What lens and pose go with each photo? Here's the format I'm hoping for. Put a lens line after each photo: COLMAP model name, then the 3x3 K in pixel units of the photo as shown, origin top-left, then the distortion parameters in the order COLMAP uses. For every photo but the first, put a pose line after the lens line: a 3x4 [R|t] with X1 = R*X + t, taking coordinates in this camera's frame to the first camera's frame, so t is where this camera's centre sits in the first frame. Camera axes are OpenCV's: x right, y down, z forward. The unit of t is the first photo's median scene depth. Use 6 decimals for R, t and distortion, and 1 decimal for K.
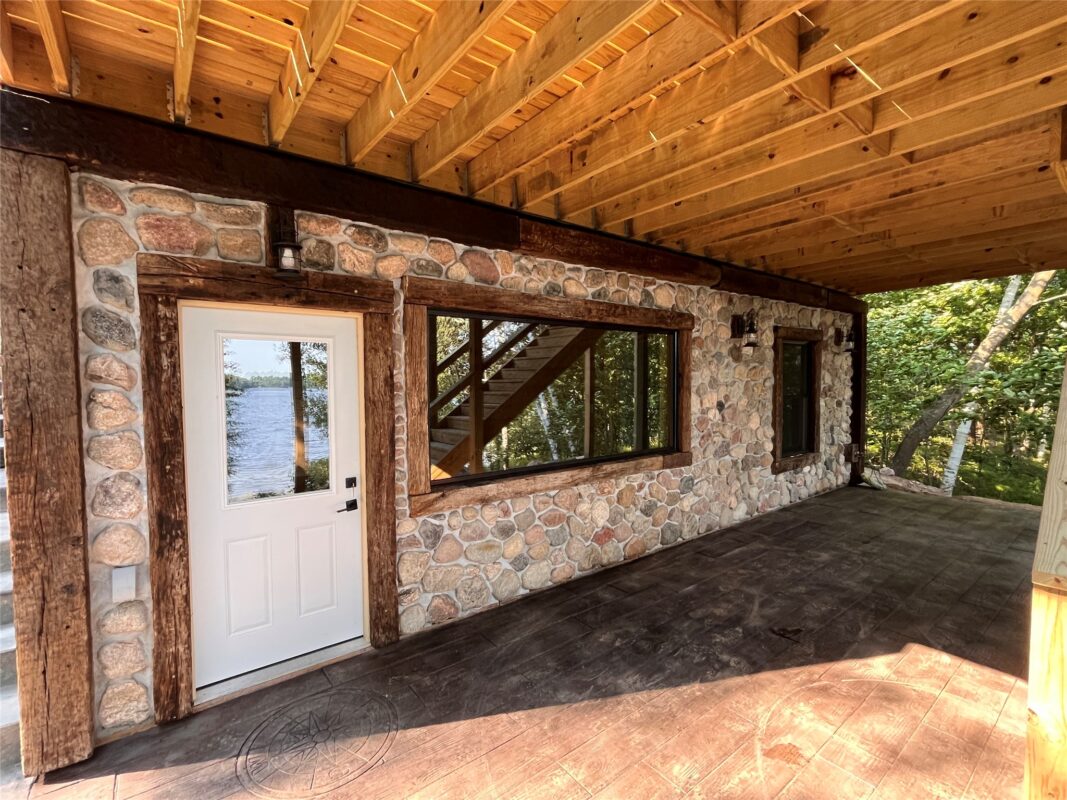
lens RADIAL K [[495.1, 0, 533.8], [0, 495.1, 399.7], [0, 0, 1]] dist [0.000180, -0.000258]
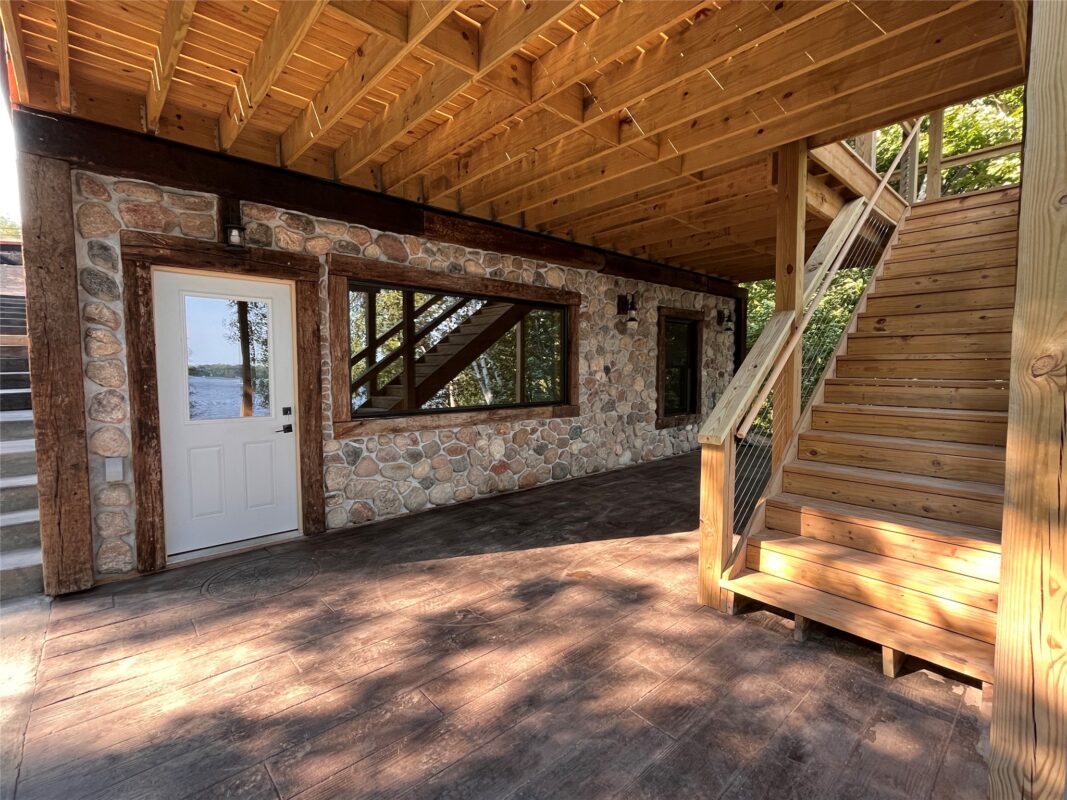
lens RADIAL K [[495.1, 0, 532.7], [0, 495.1, 400.0], [0, 0, 1]] dist [0.000180, -0.000258]
pose [[0.996956, 0.002192, 0.077938, 0.179958], [-0.003893, 0.999757, 0.021681, 0.109993], [-0.077872, -0.021918, 0.996722, -0.361738]]
